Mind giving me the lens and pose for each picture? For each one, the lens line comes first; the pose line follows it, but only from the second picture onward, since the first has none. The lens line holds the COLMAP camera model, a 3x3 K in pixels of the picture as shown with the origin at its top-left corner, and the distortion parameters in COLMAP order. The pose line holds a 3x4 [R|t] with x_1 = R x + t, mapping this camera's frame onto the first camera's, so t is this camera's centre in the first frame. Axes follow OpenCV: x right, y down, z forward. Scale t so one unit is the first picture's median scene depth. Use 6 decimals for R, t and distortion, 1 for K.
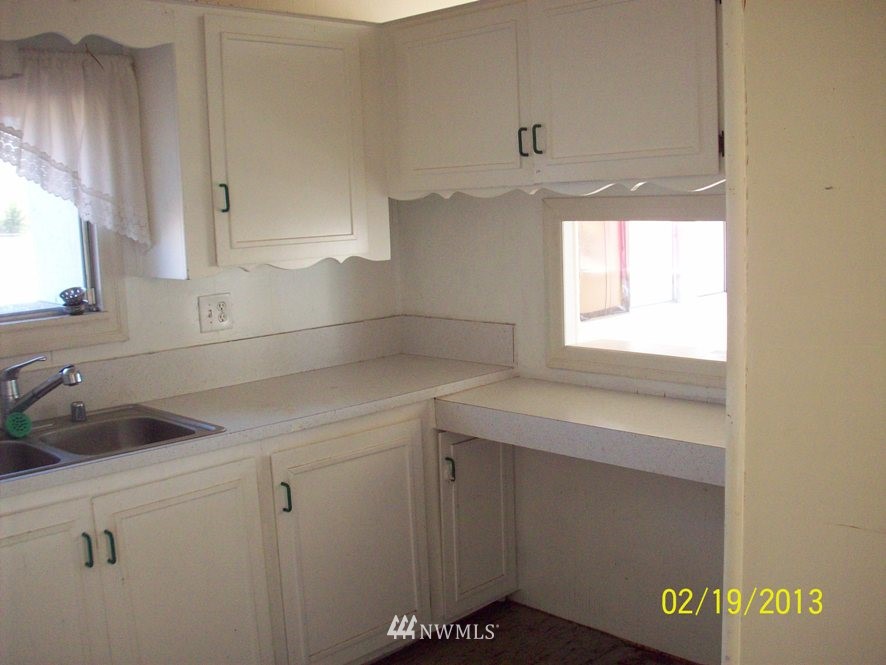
lens RADIAL K [[966.2, 0, 467.4], [0, 966.2, 333.1], [0, 0, 1]] dist [-0.182145, 0.199160]
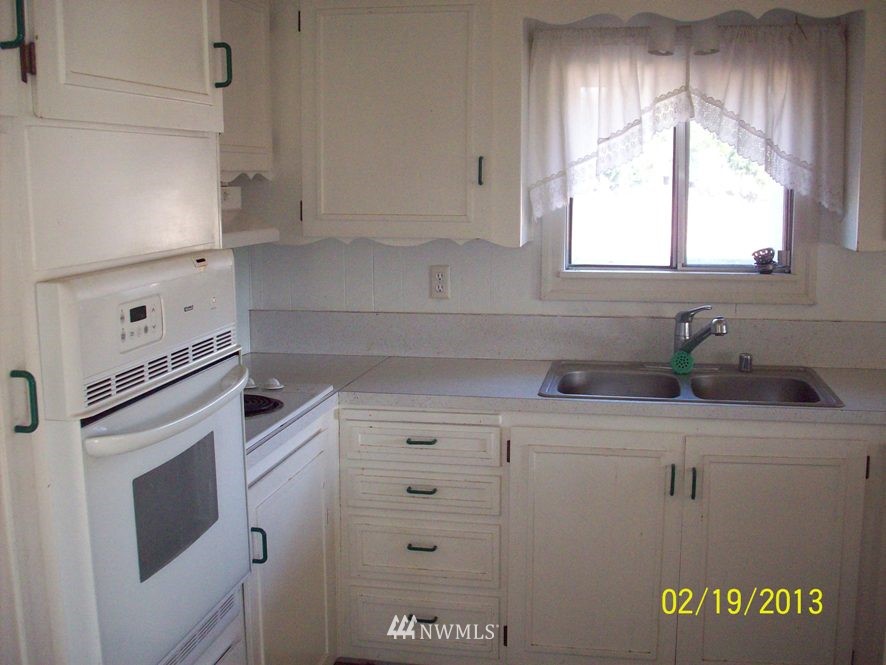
lens RADIAL K [[966.2, 0, 467.4], [0, 966.2, 333.1], [0, 0, 1]] dist [-0.182145, 0.199160]
pose [[0.564874, 0.162560, -0.809006, 0.280088], [-0.130408, 0.985669, 0.107002, -0.024536], [0.814807, 0.045058, 0.577978, 0.111193]]
